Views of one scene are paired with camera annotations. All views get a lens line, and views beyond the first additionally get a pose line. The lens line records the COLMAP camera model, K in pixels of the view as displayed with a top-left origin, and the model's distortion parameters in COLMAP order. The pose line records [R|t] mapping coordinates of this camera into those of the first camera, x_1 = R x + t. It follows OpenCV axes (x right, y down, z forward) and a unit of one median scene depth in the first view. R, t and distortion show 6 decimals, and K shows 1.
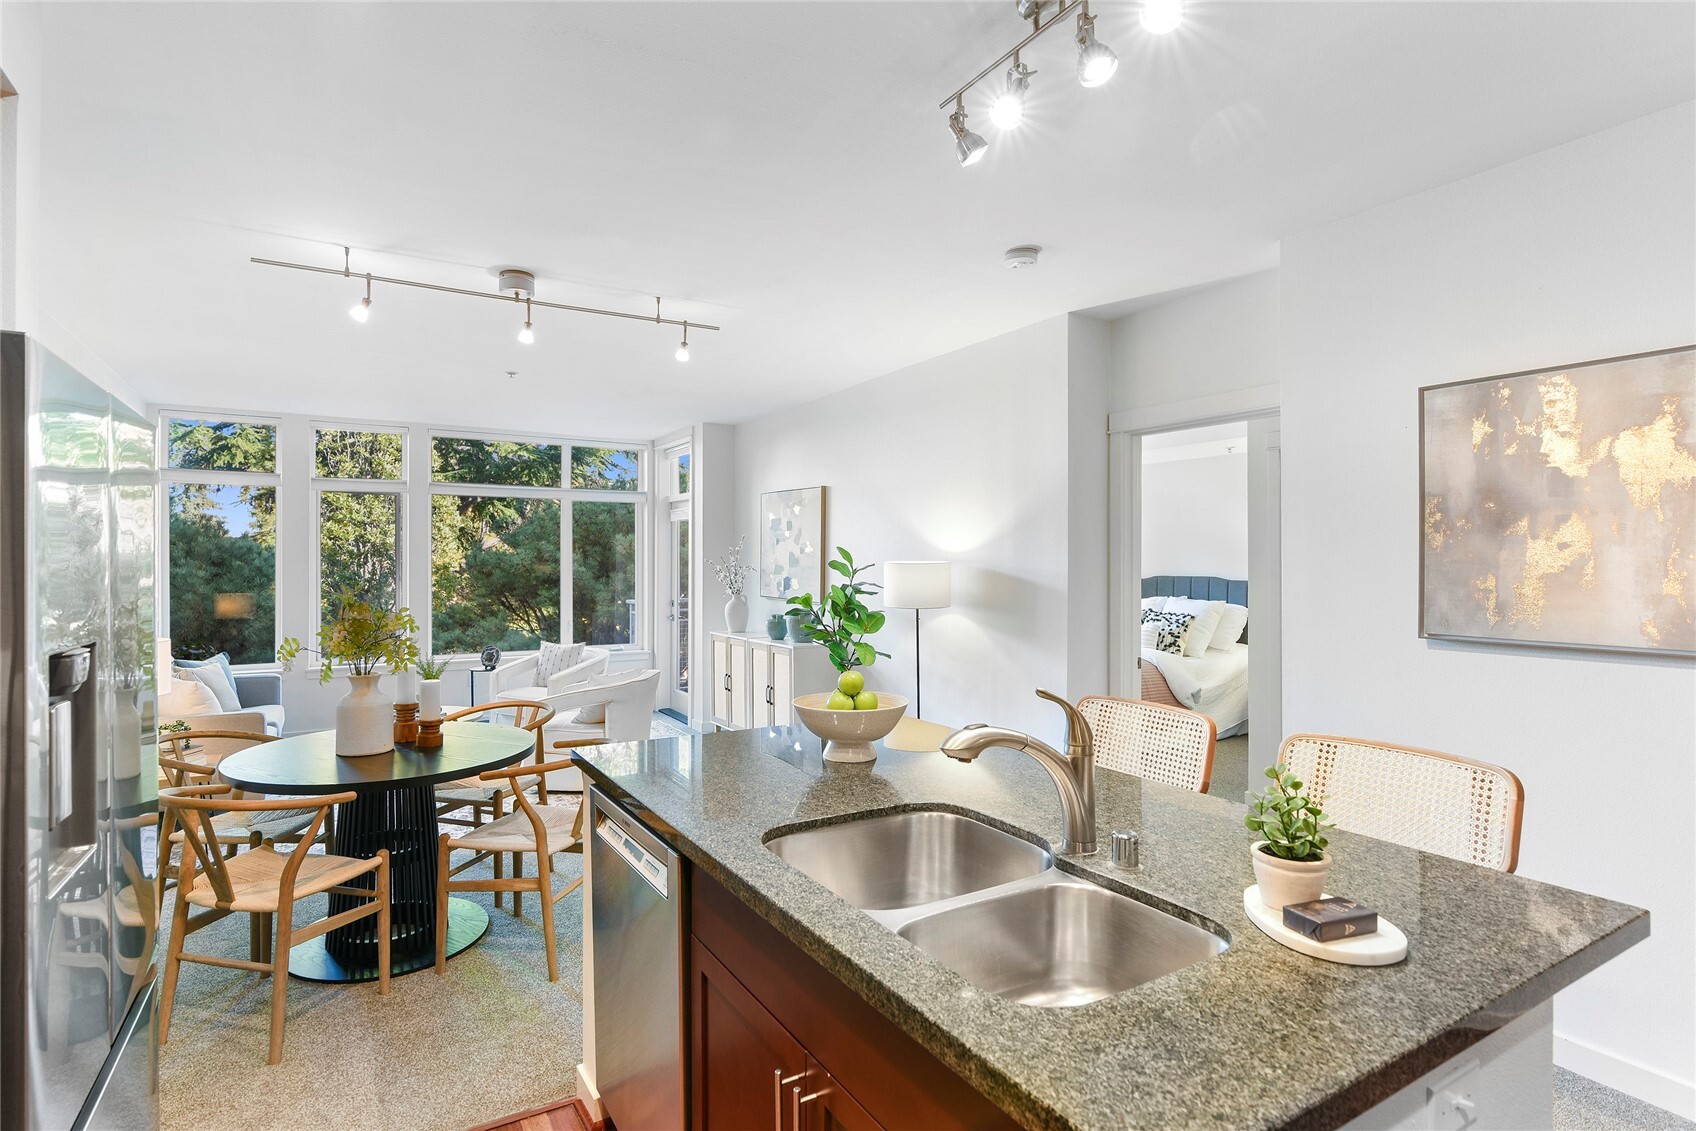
lens RADIAL K [[791.8, 0, 748.3], [0, 791.8, 561.2], [0, 0, 1]] dist [-0.016565, -0.000400]
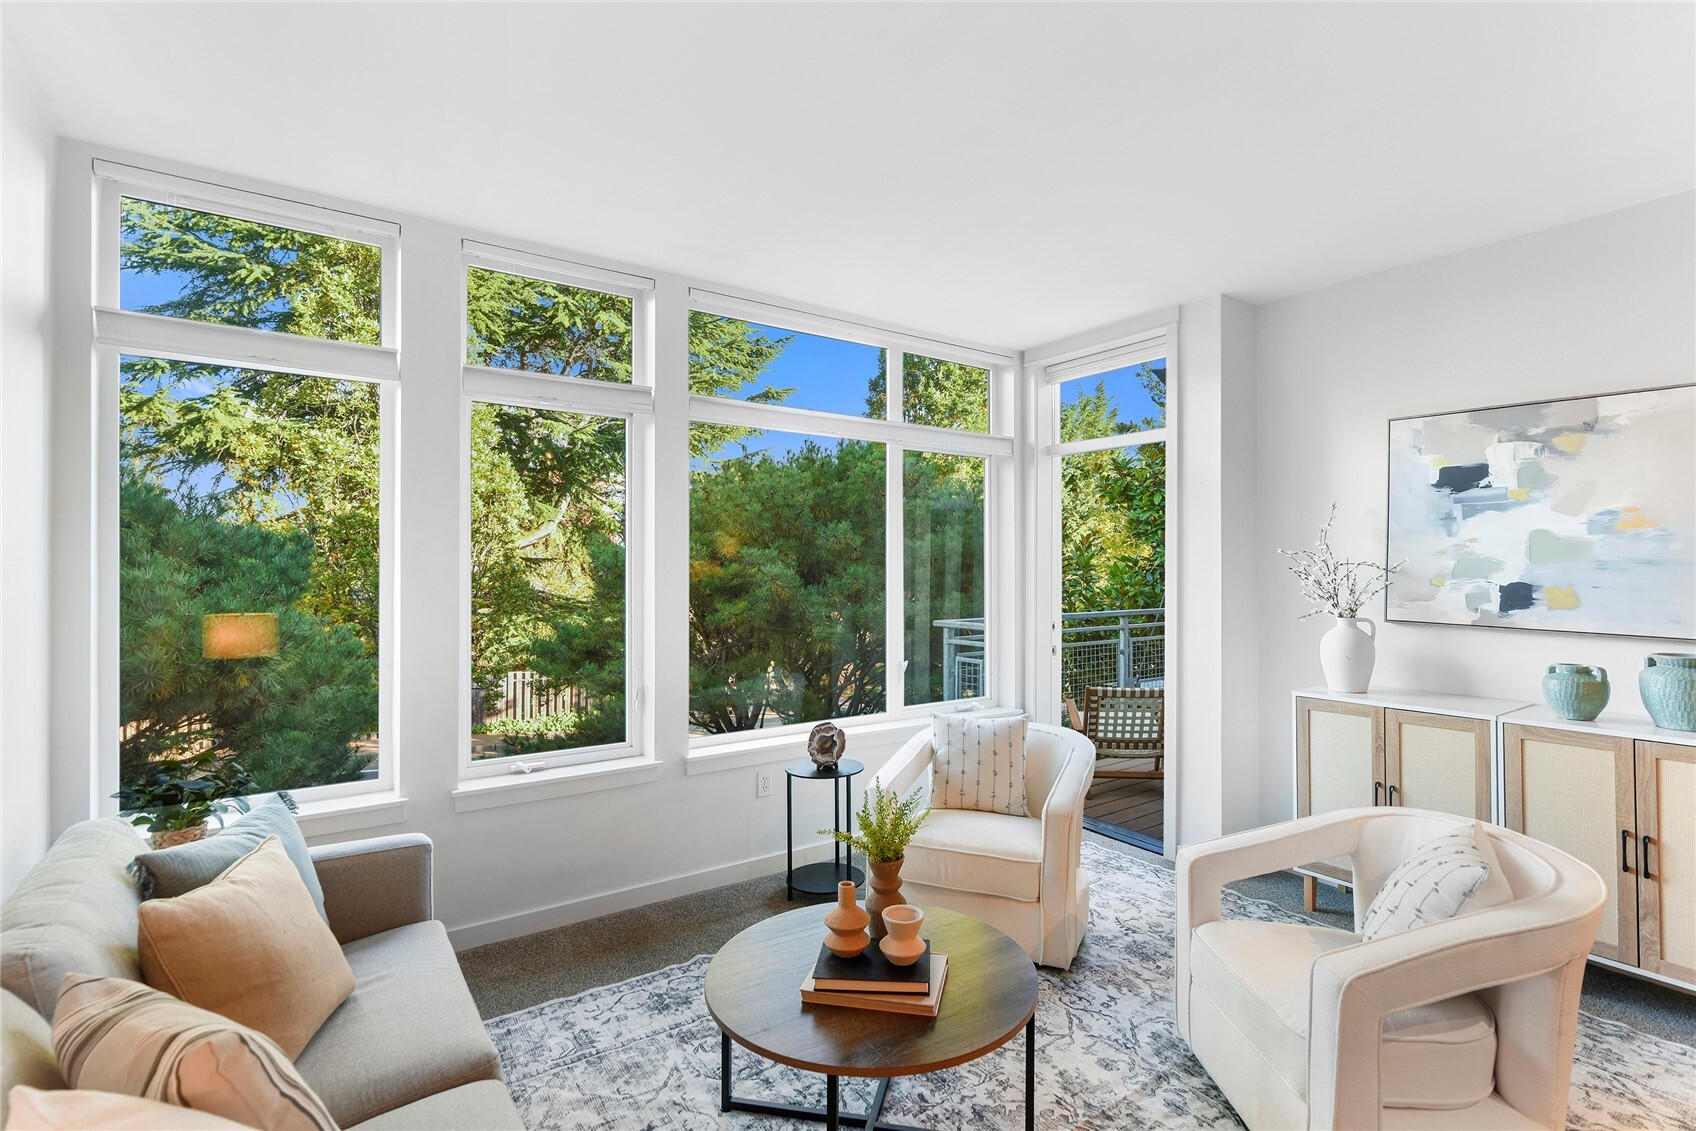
lens RADIAL K [[791.8, 0, 854.4], [0, 791.8, 560.7], [0, 0, 1]] dist [-0.016565, -0.000400]
pose [[0.992762, -0.000112, 0.120095, -0.284818], [0.001086, 0.999967, -0.008045, 0.007708], [-0.120091, 0.008118, 0.992730, 0.385997]]
